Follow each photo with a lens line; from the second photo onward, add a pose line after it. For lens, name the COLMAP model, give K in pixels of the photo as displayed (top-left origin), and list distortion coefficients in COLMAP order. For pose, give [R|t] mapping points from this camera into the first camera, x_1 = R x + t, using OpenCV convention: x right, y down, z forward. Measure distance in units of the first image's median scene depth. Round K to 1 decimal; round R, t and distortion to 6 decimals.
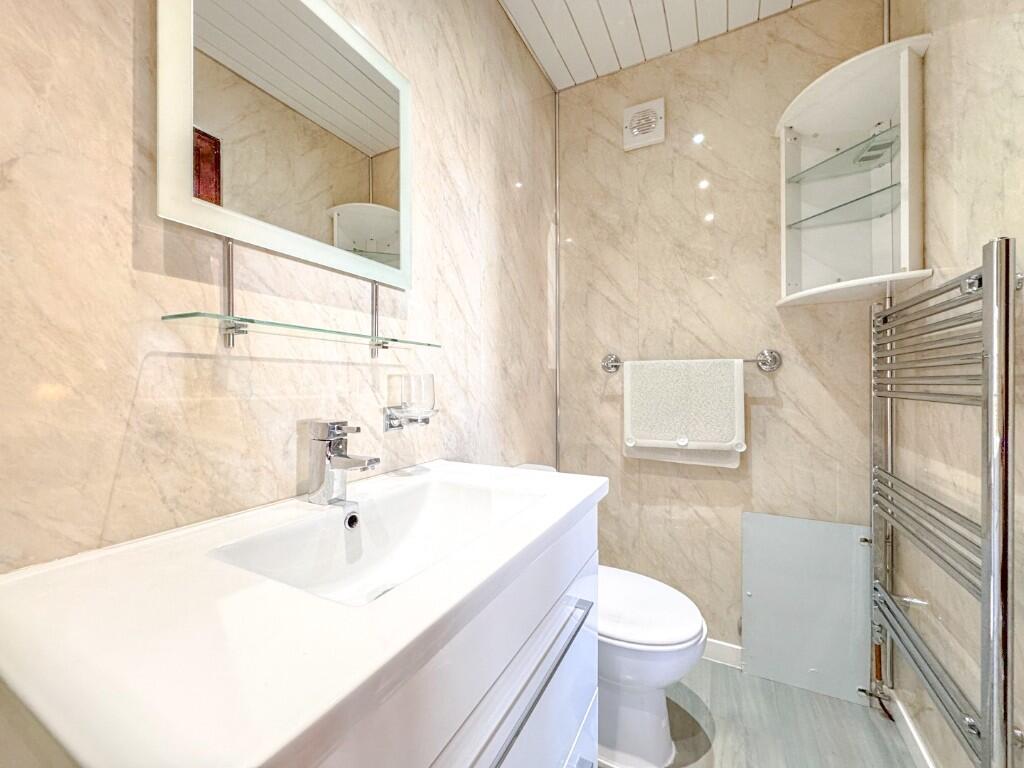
lens RADIAL K [[411.1, 0, 512.0], [0, 411.1, 384.0], [0, 0, 1]] dist [-0.000007, -0.000211]
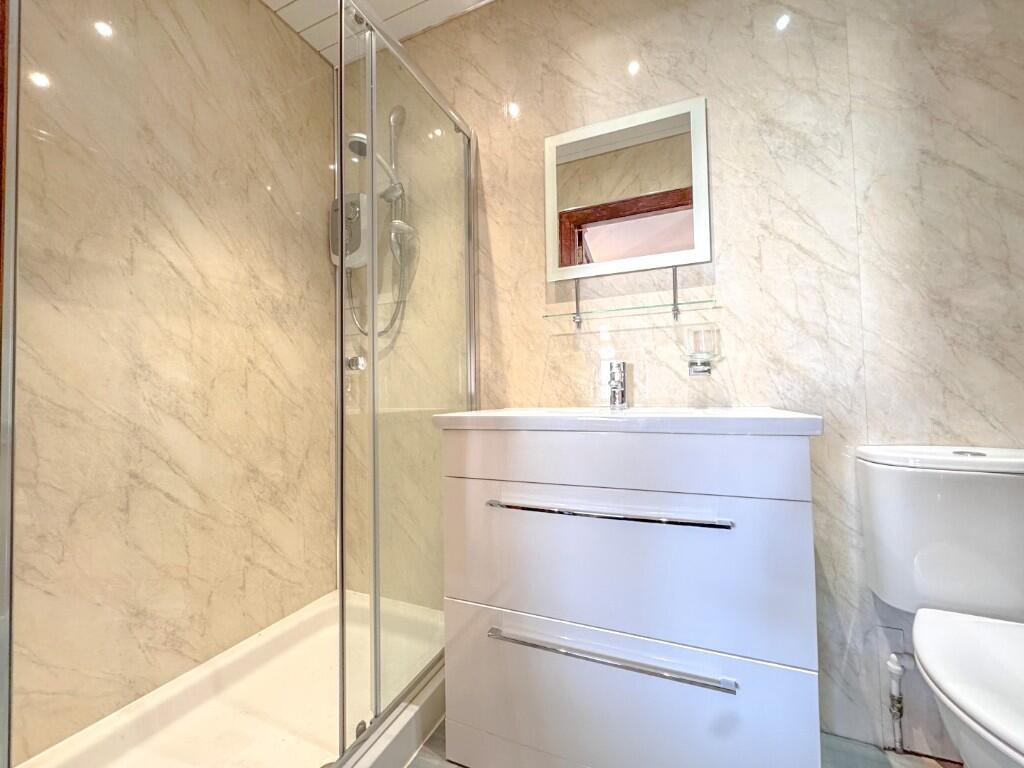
lens RADIAL K [[411.1, 0, 512.0], [0, 411.1, 384.0], [0, 0, 1]] dist [-0.000007, -0.000211]
pose [[0.080189, -0.027985, -0.996387, 0.988141], [0.016808, 0.999502, -0.026720, 0.175528], [0.996638, -0.014605, 0.080619, 0.337230]]
